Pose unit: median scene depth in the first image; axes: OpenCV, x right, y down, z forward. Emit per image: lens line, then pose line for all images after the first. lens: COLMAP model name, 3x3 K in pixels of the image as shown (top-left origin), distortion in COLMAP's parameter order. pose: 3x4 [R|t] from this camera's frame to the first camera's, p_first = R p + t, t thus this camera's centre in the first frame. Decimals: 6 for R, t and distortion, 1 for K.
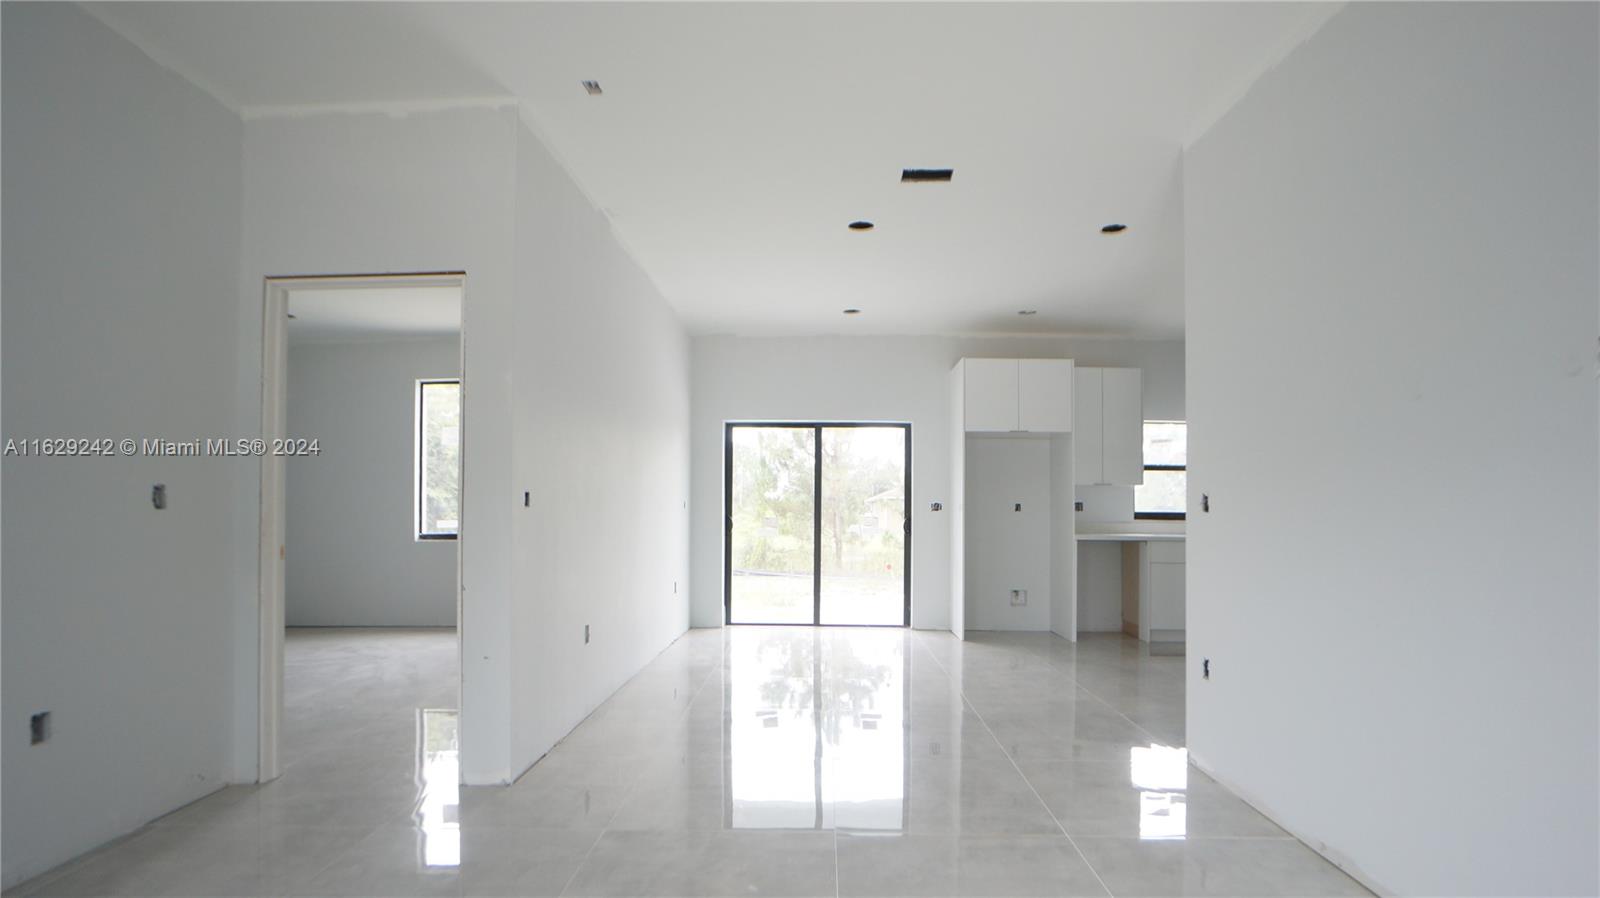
lens RADIAL K [[765.9, 0, 808.5], [0, 765.9, 476.2], [0, 0, 1]] dist [-0.051917, 0.024657]
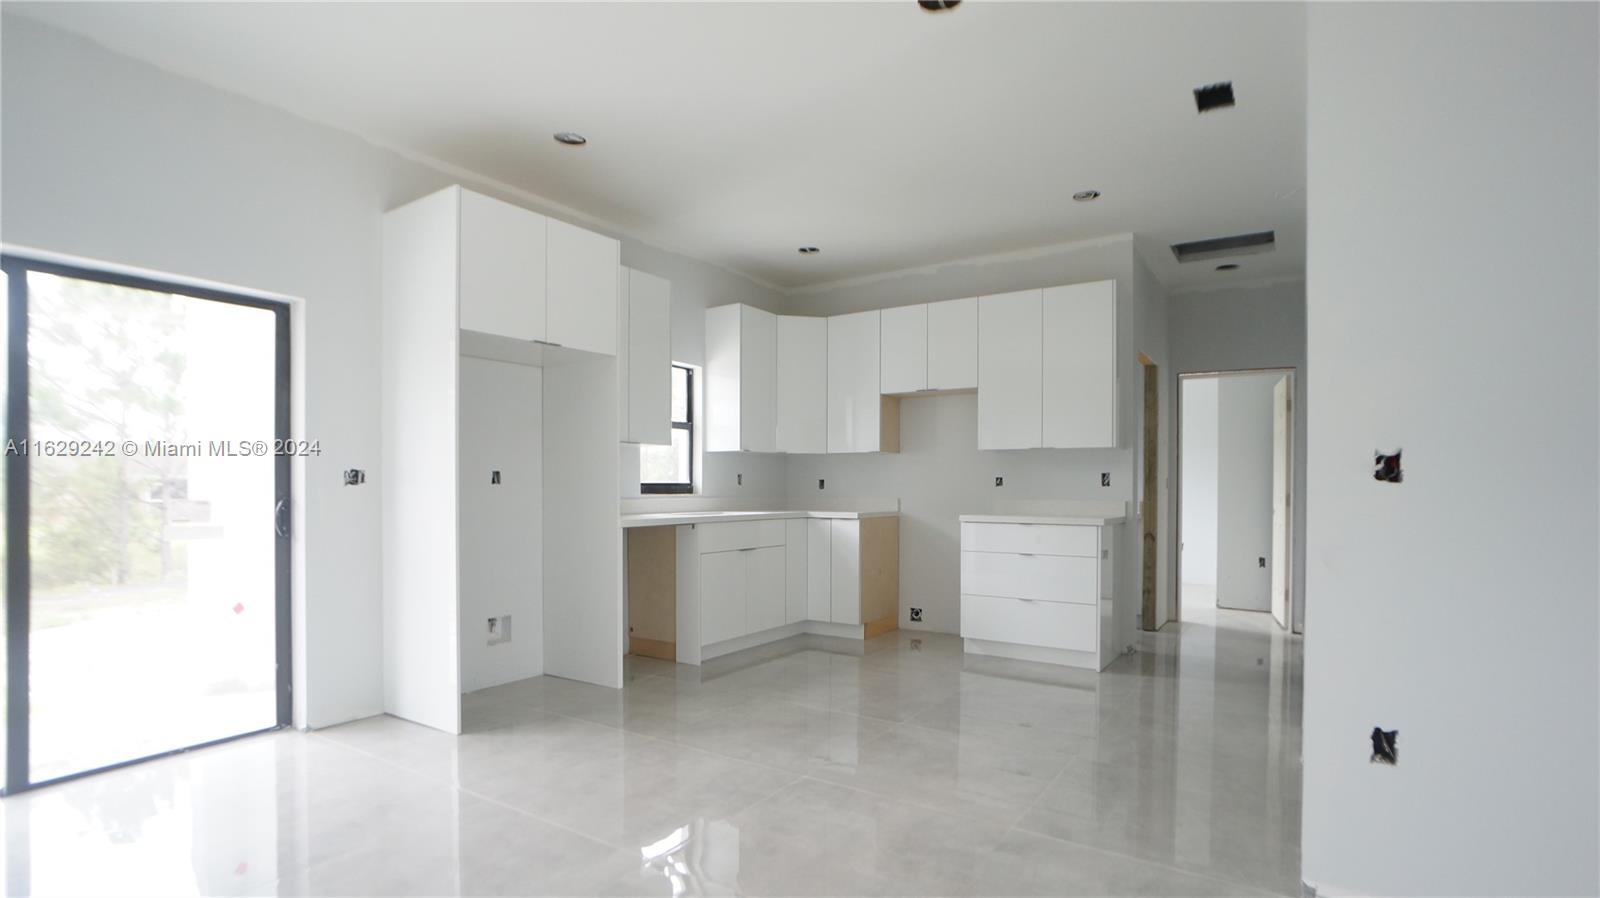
lens RADIAL K [[765.9, 0, 808.5], [0, 765.9, 476.2], [0, 0, 1]] dist [-0.051917, 0.024657]
pose [[0.530163, -0.004674, 0.847883, -0.097015], [-0.030360, 0.999239, 0.024491, 0.018750], [-0.847352, -0.038726, 0.529618, 0.500890]]
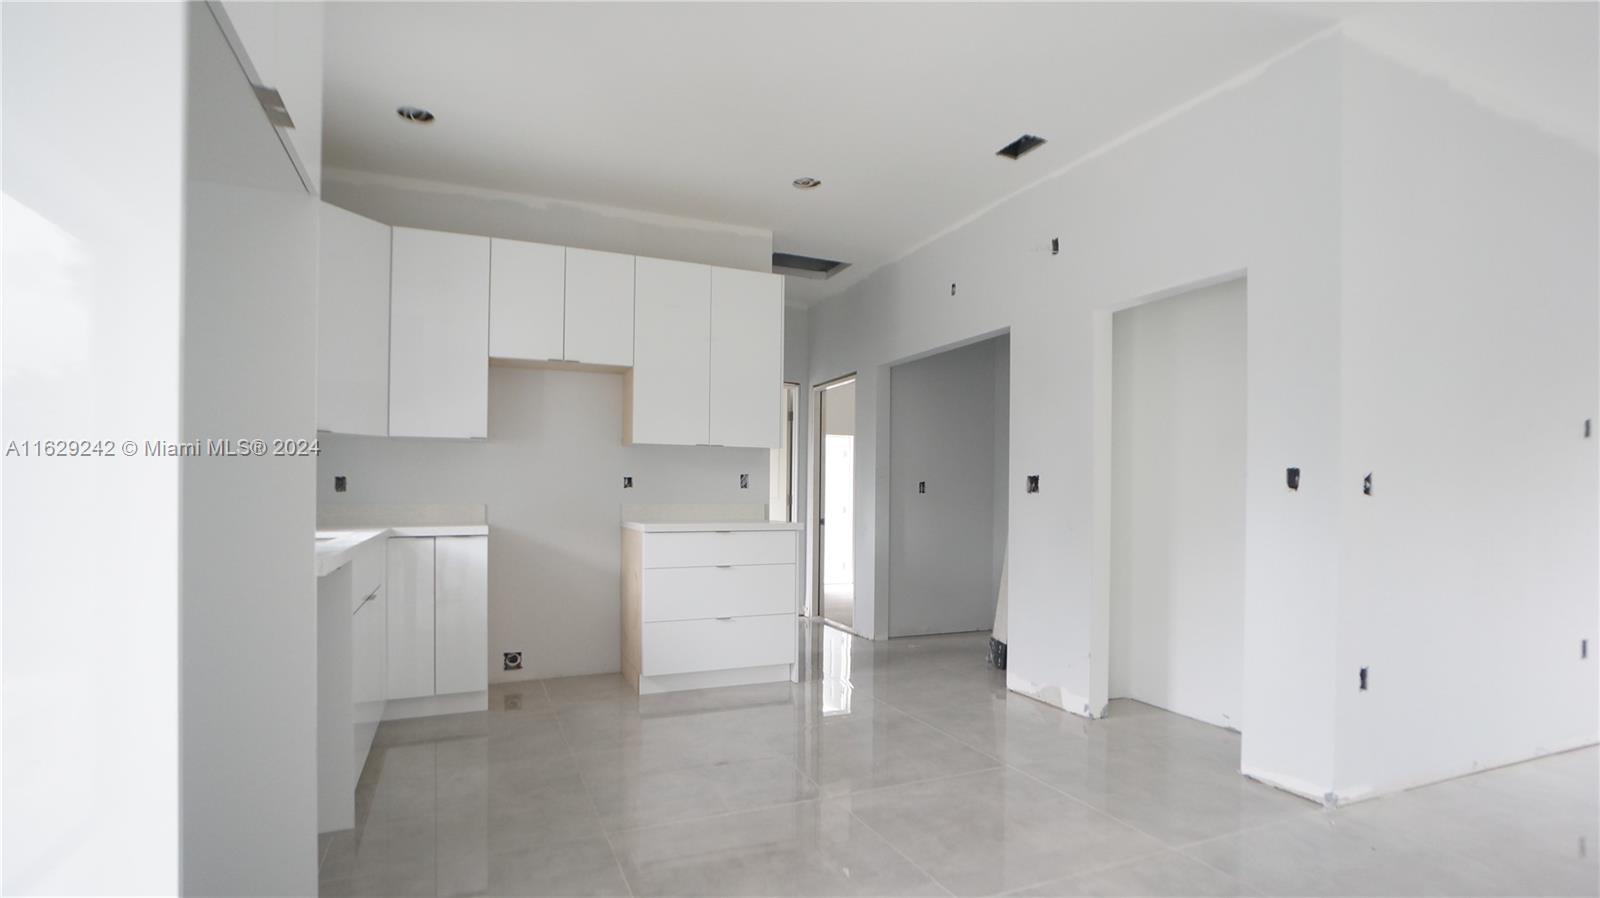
lens RADIAL K [[765.9, 0, 808.5], [0, 765.9, 476.2], [0, 0, 1]] dist [-0.051917, 0.024657]
pose [[-0.424852, -0.004479, 0.905252, 0.017182], [-0.051158, 0.998509, -0.019069, 0.037227], [-0.903816, -0.054412, -0.424447, 0.892423]]
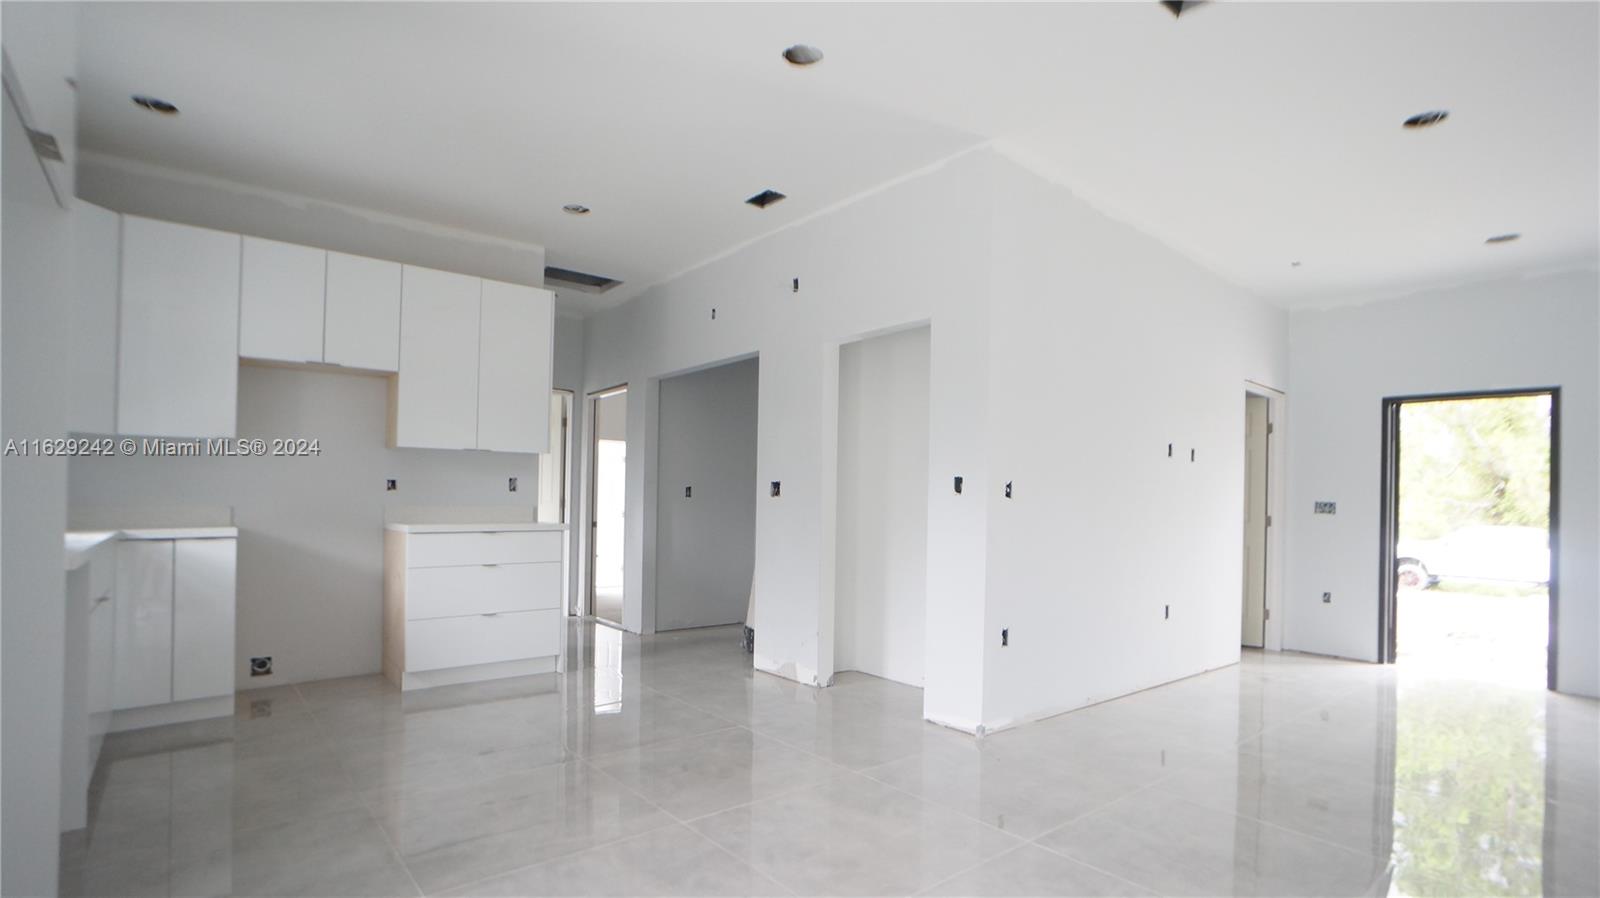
lens RADIAL K [[765.9, 0, 808.5], [0, 765.9, 476.2], [0, 0, 1]] dist [-0.051917, 0.024657]
pose [[-0.652231, -0.003169, 0.758013, -0.060285], [-0.051855, 0.997835, -0.040446, 0.038108], [-0.756244, -0.065687, -0.650984, 0.908487]]
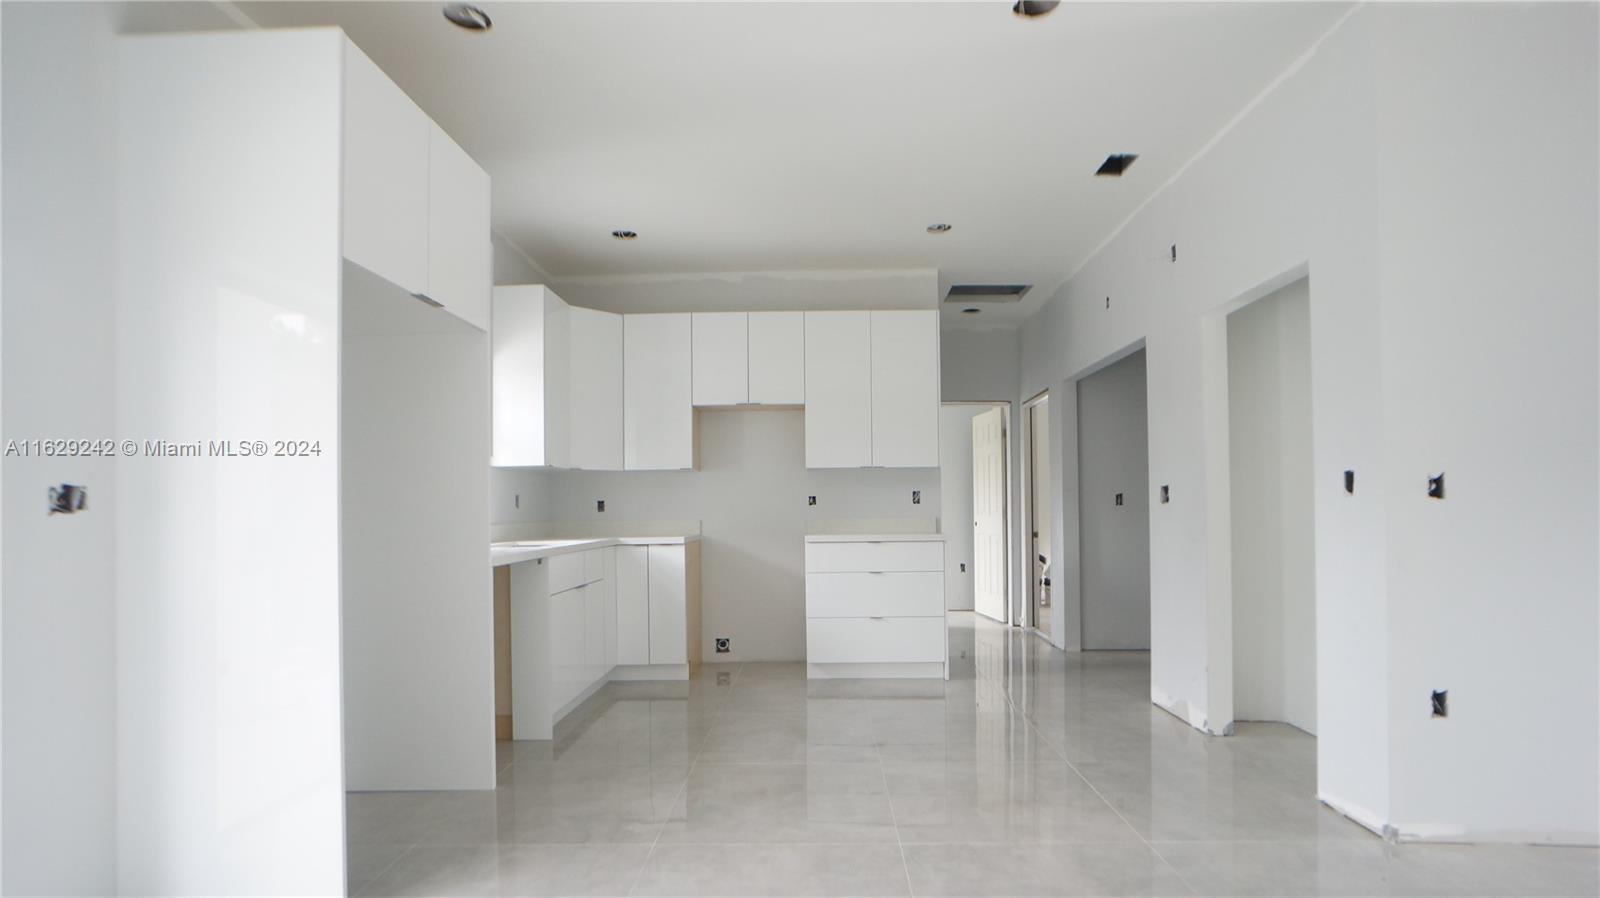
lens RADIAL K [[763.7, 0, 807.2], [0, 763.7, 482.6], [0, 0, 1]] dist [-0.055222, 0.024303]
pose [[0.000766, 0.014157, 0.999899, -0.100401], [-0.030064, 0.999448, -0.014128, 0.030565], [-0.999548, -0.030050, 0.001191, 0.757815]]
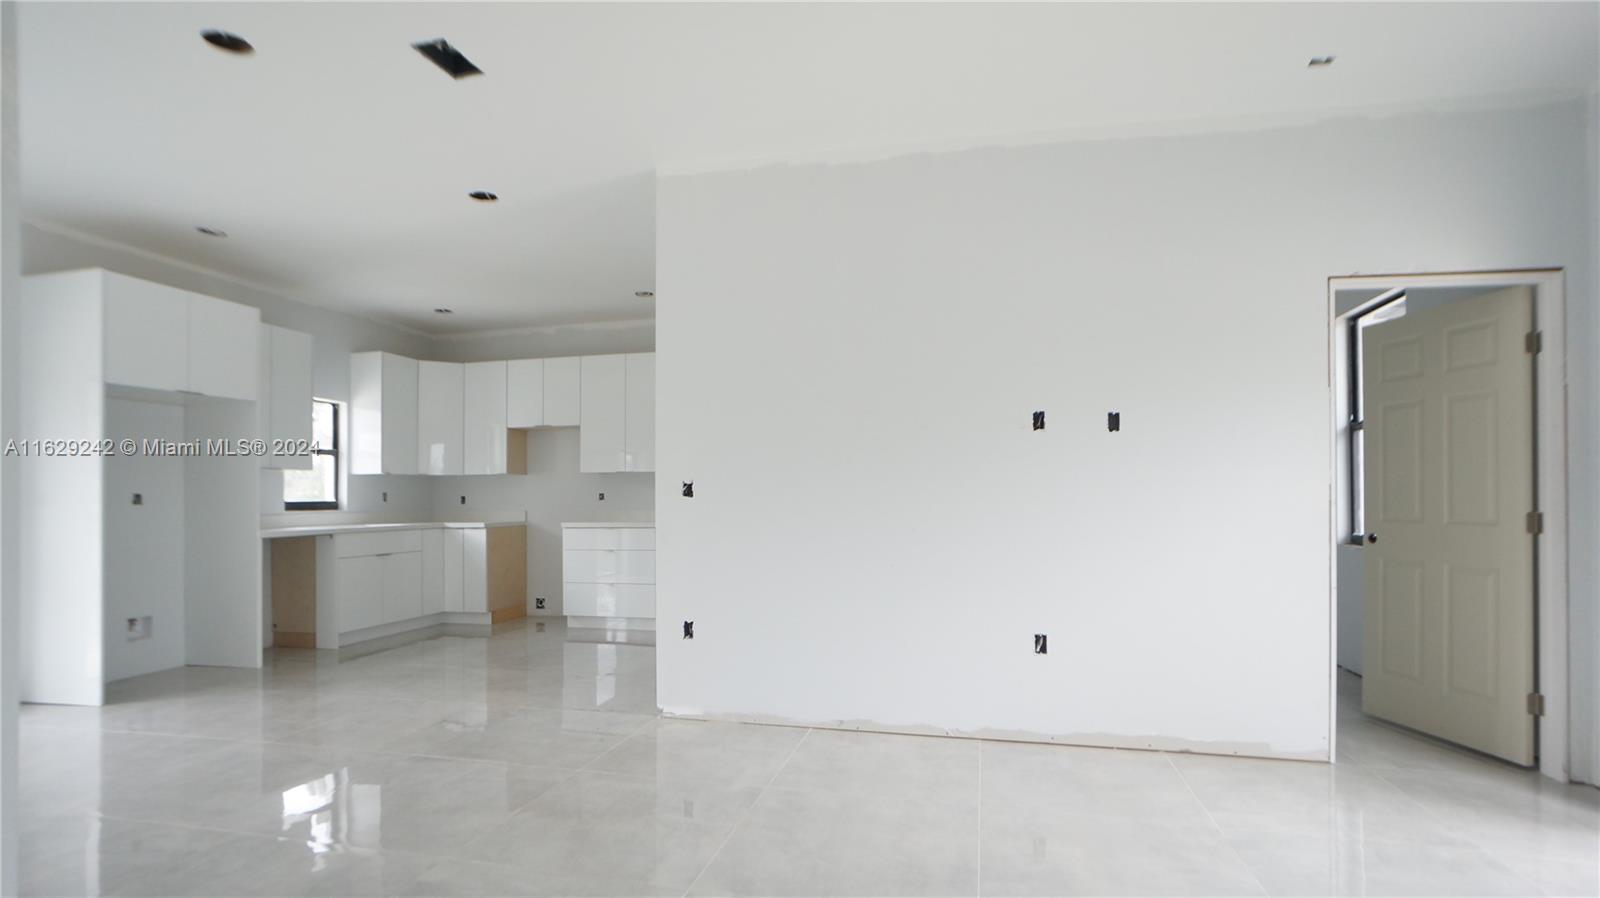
lens RADIAL K [[776.0, 0, 792.5], [0, 776.0, 479.8], [0, 0, 1]] dist [-0.024573, 0.020842]
pose [[0.221179, 0.004786, 0.975221, -0.289502], [-0.028227, 0.999600, 0.001496, 0.005688], [-0.974825, -0.027859, 0.221226, 0.267651]]
